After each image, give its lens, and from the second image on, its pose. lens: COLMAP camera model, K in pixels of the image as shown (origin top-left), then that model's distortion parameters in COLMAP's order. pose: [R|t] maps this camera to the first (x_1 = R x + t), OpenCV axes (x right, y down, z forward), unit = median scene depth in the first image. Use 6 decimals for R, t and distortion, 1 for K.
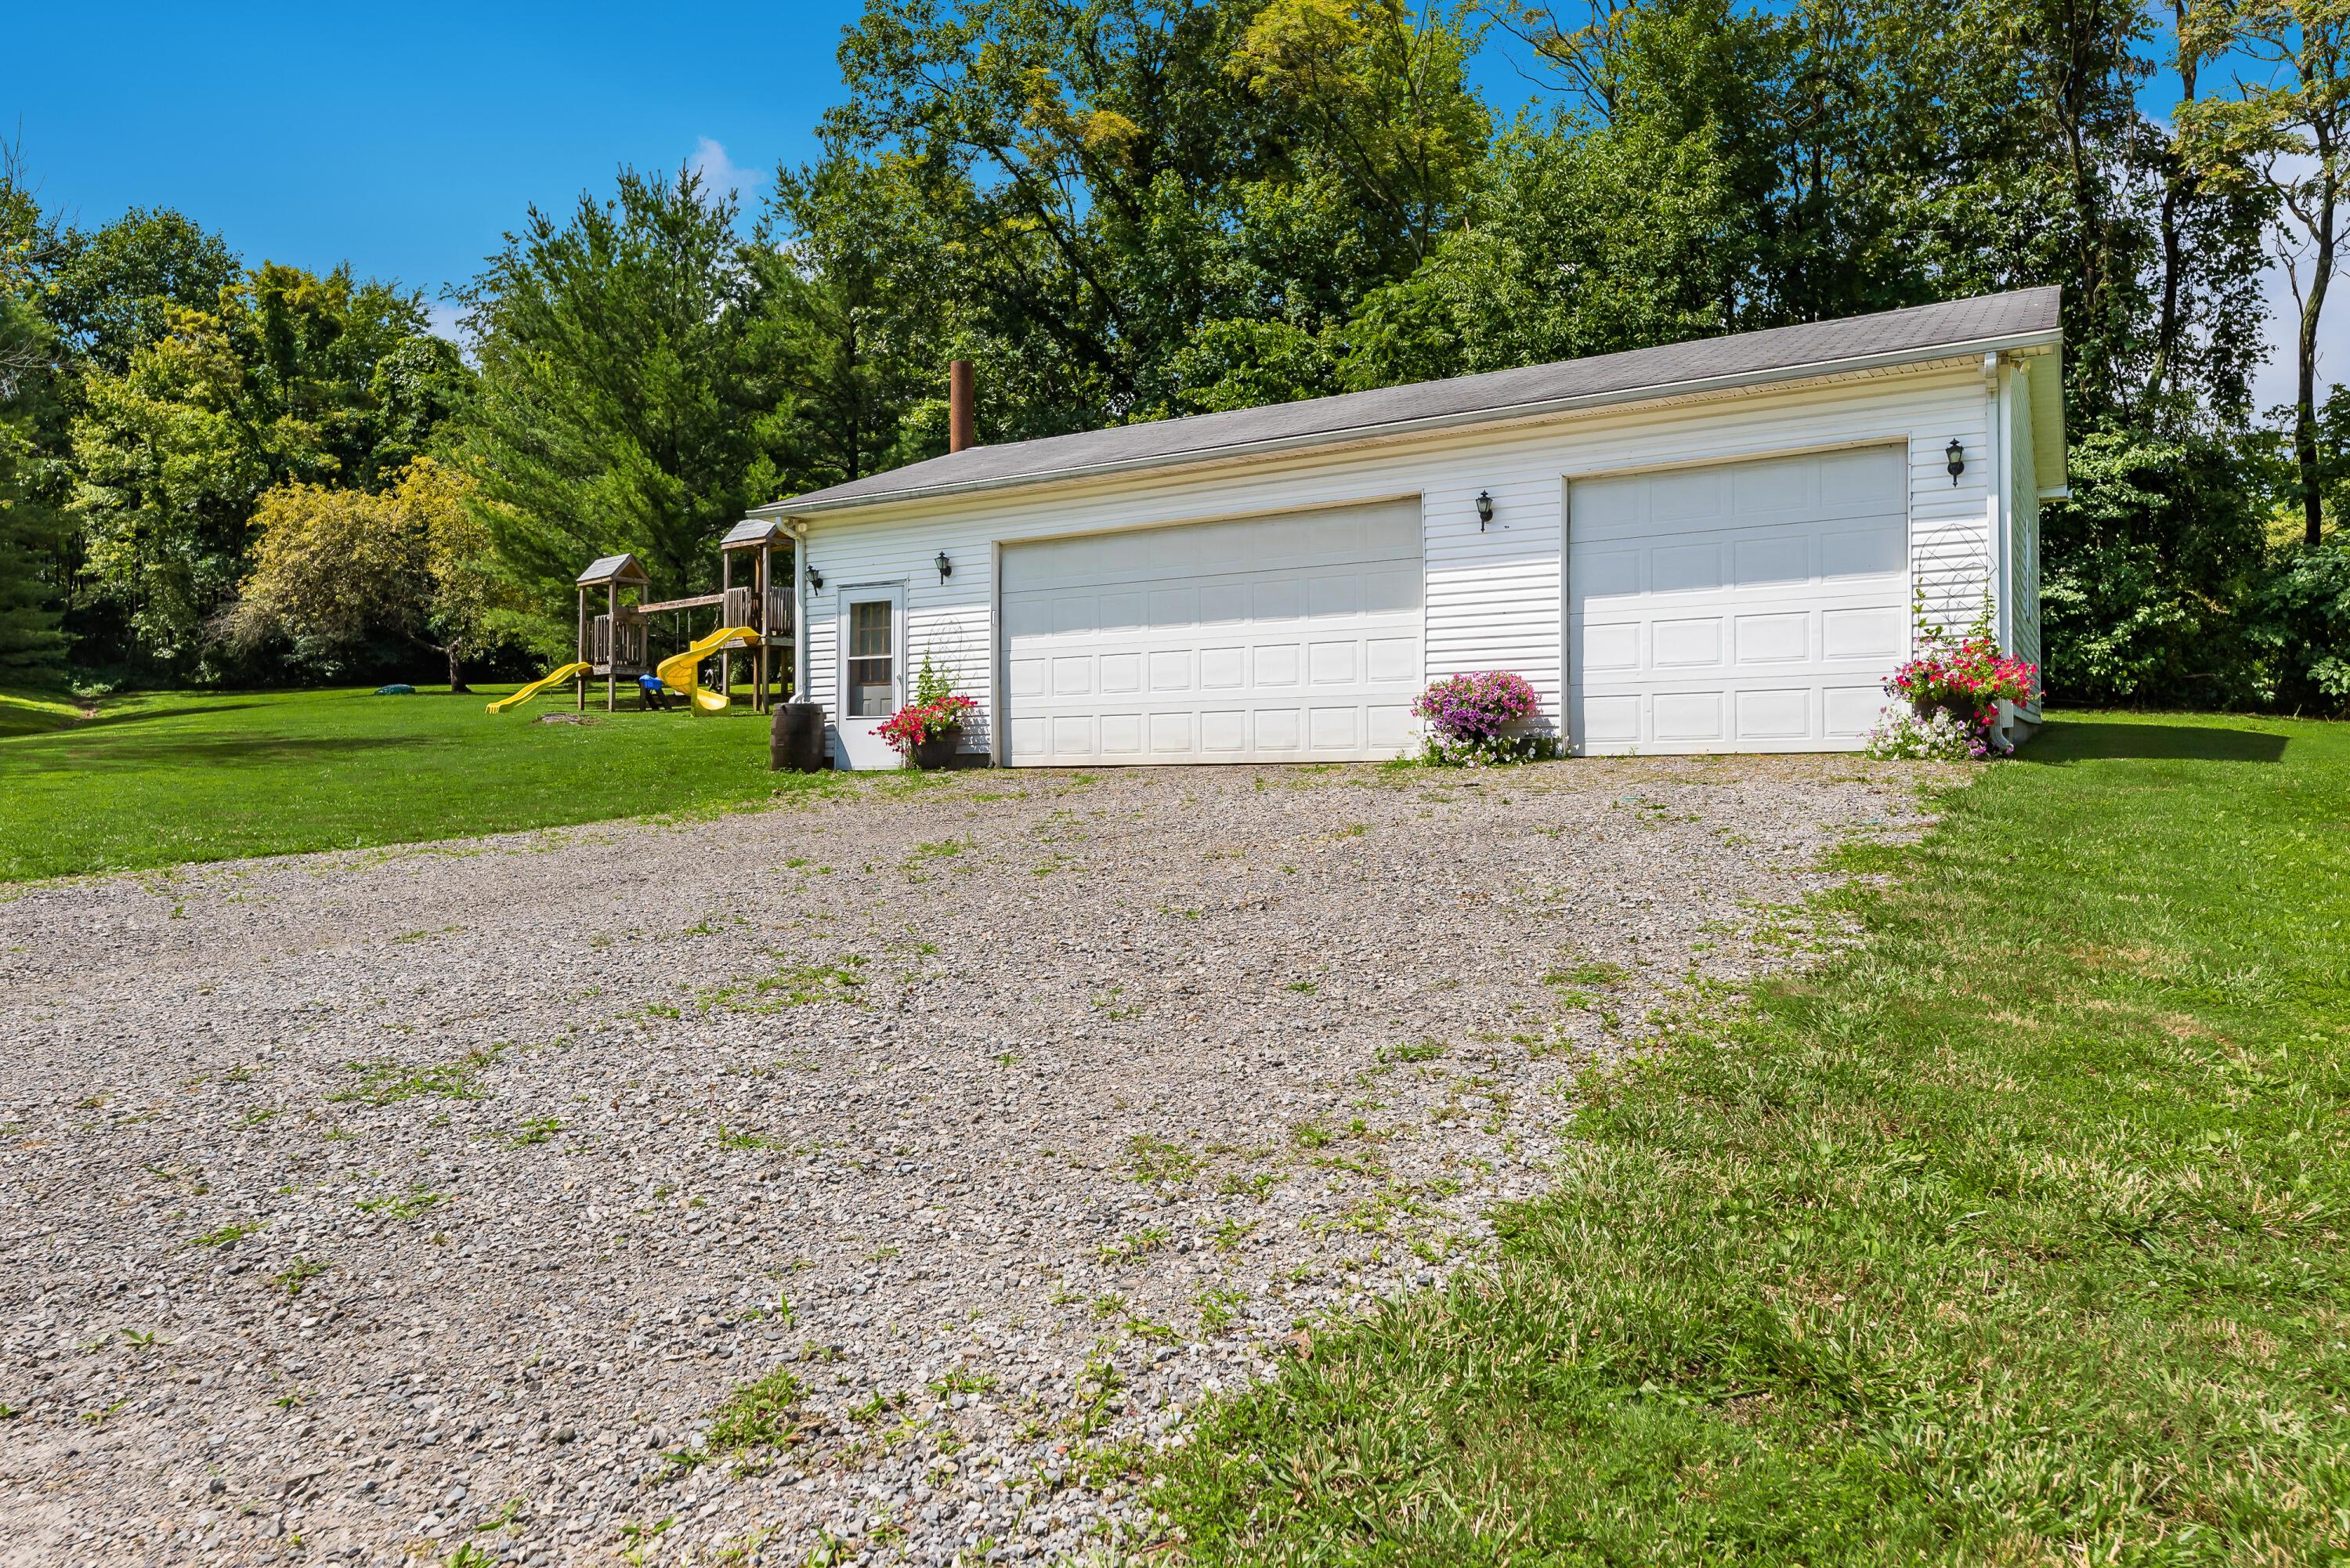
lens RADIAL K [[1618.2, 0, 1173.3], [0, 1618.2, 783.4], [0, 0, 1]] dist [0.001570, 0.000360]
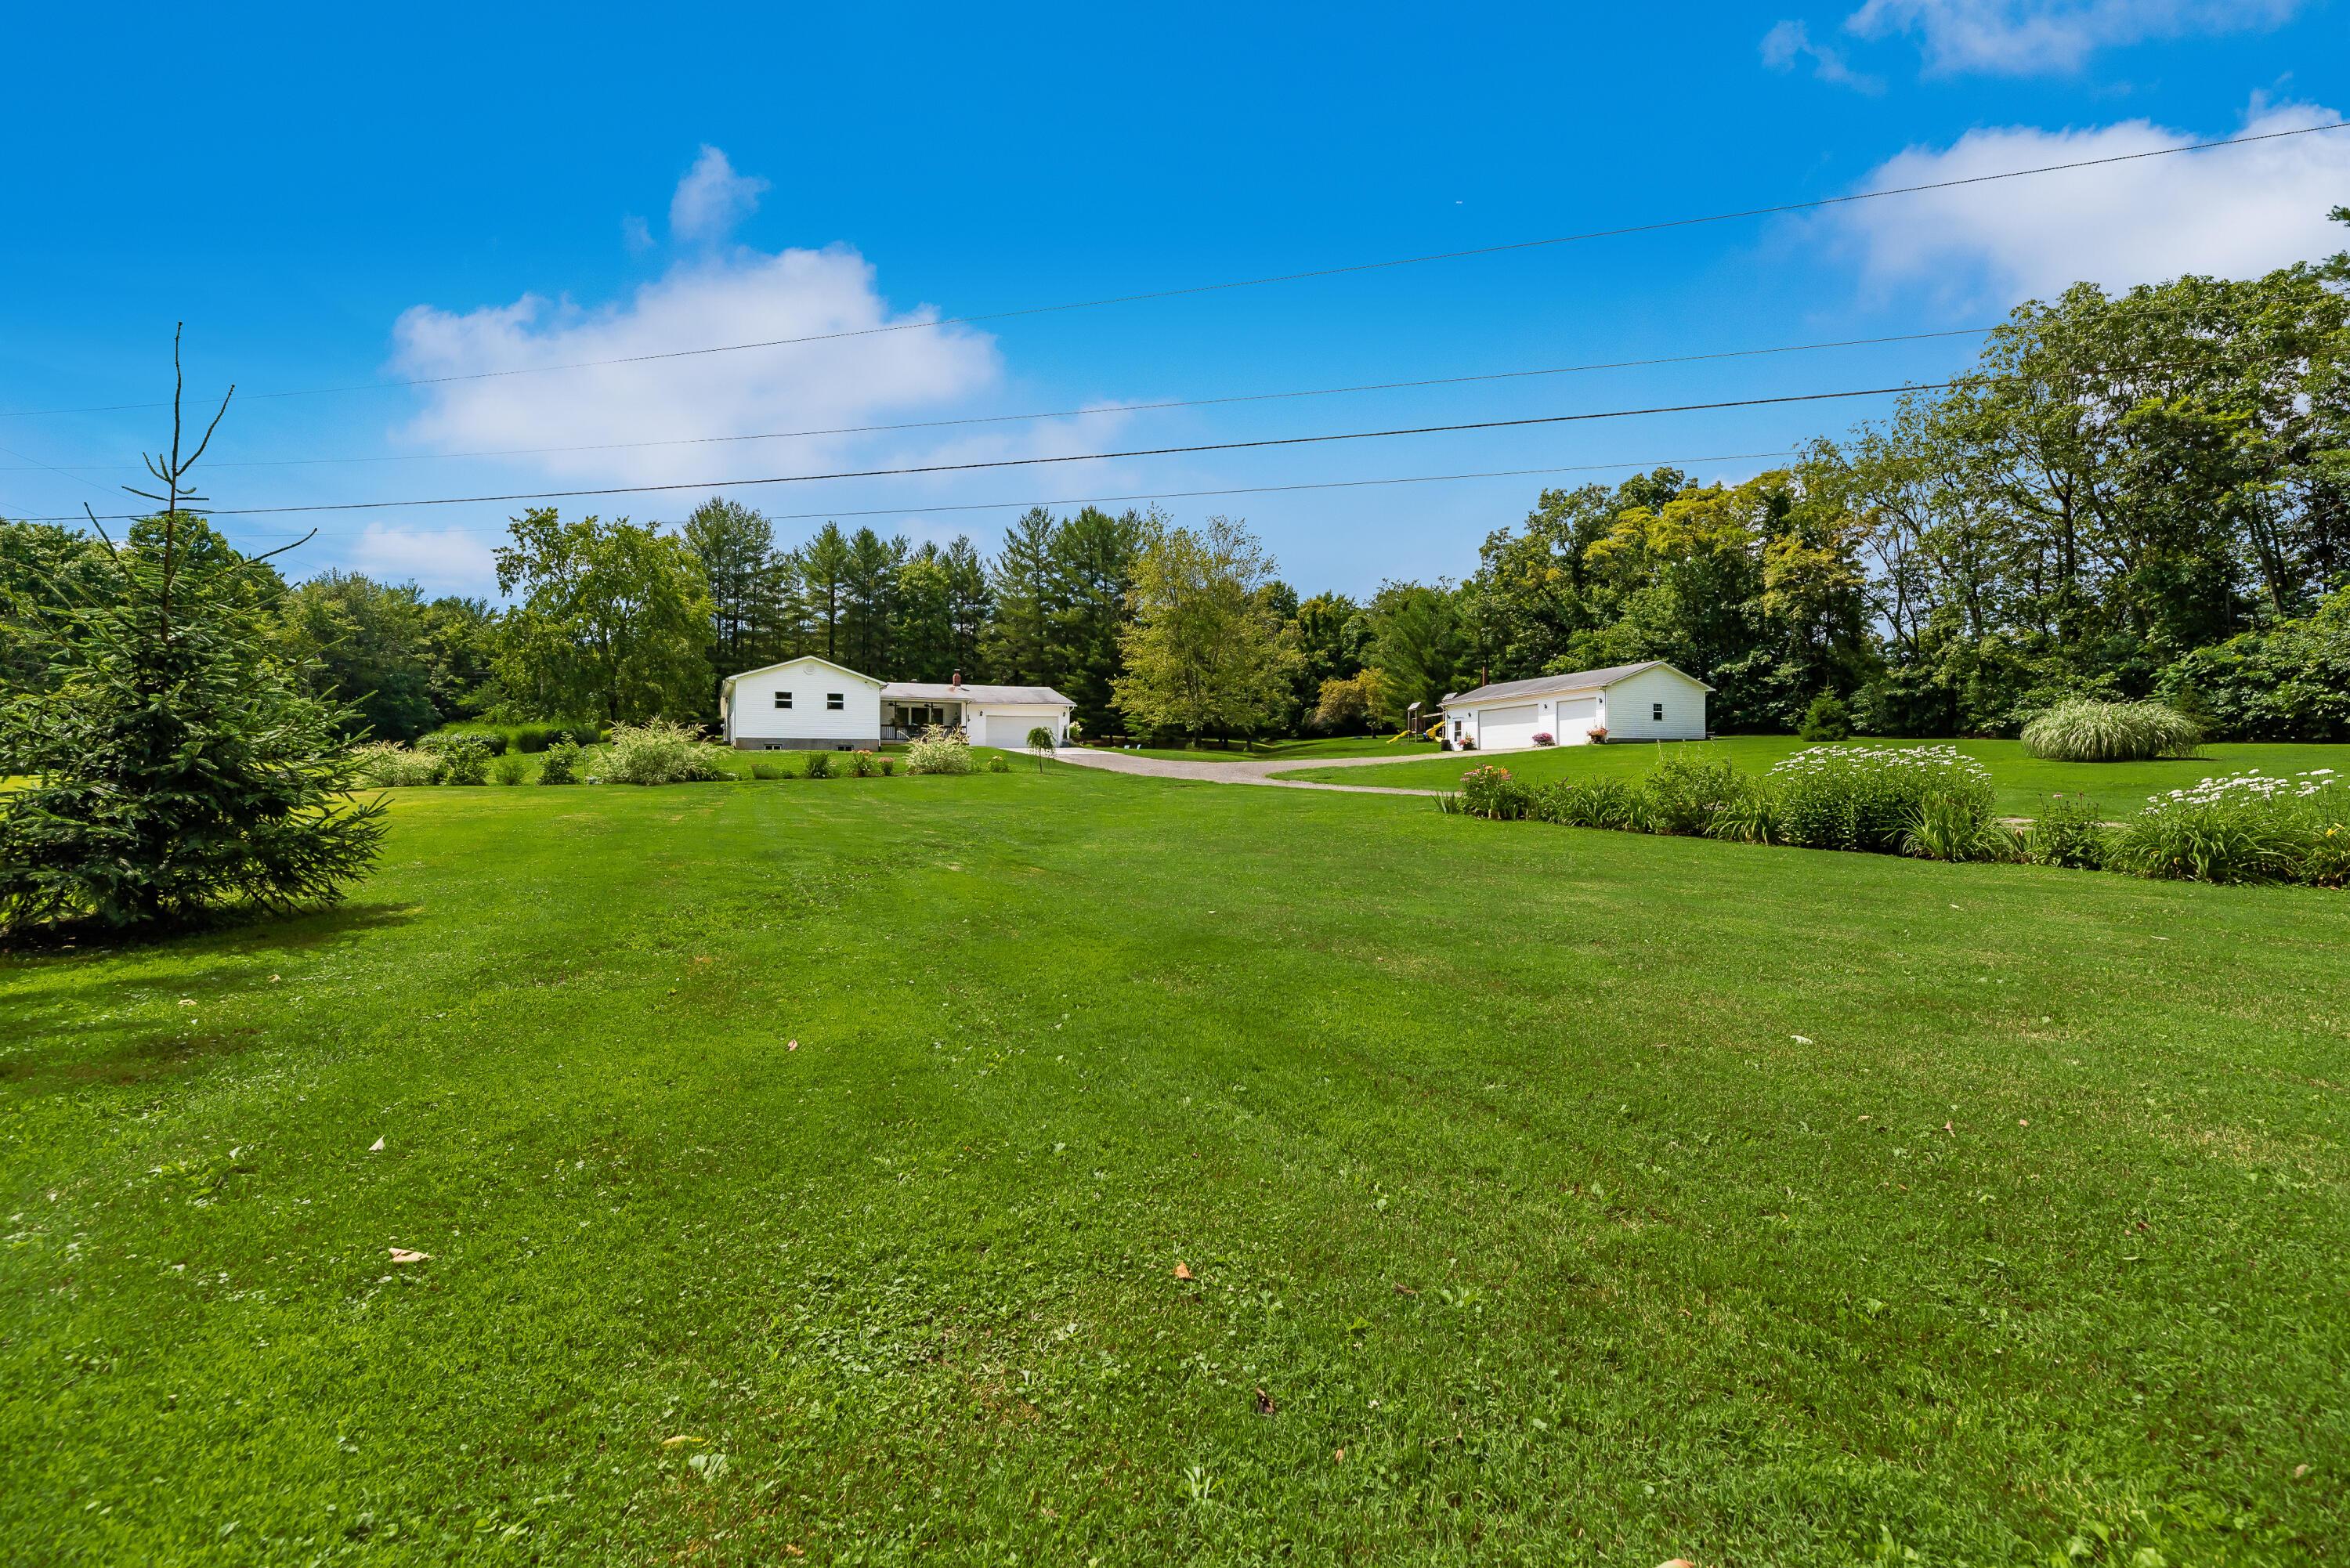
lens RADIAL K [[952.9, 0, 1172.8], [0, 952.9, 784.5], [0, 0, 1]] dist [-0.000029, -0.000003]
pose [[0.828815, 0.001069, -0.559521, 0.428757], [-0.001581, 0.999999, -0.000432, 0.056429], [0.559520, 0.001243, 0.828816, -1.167141]]
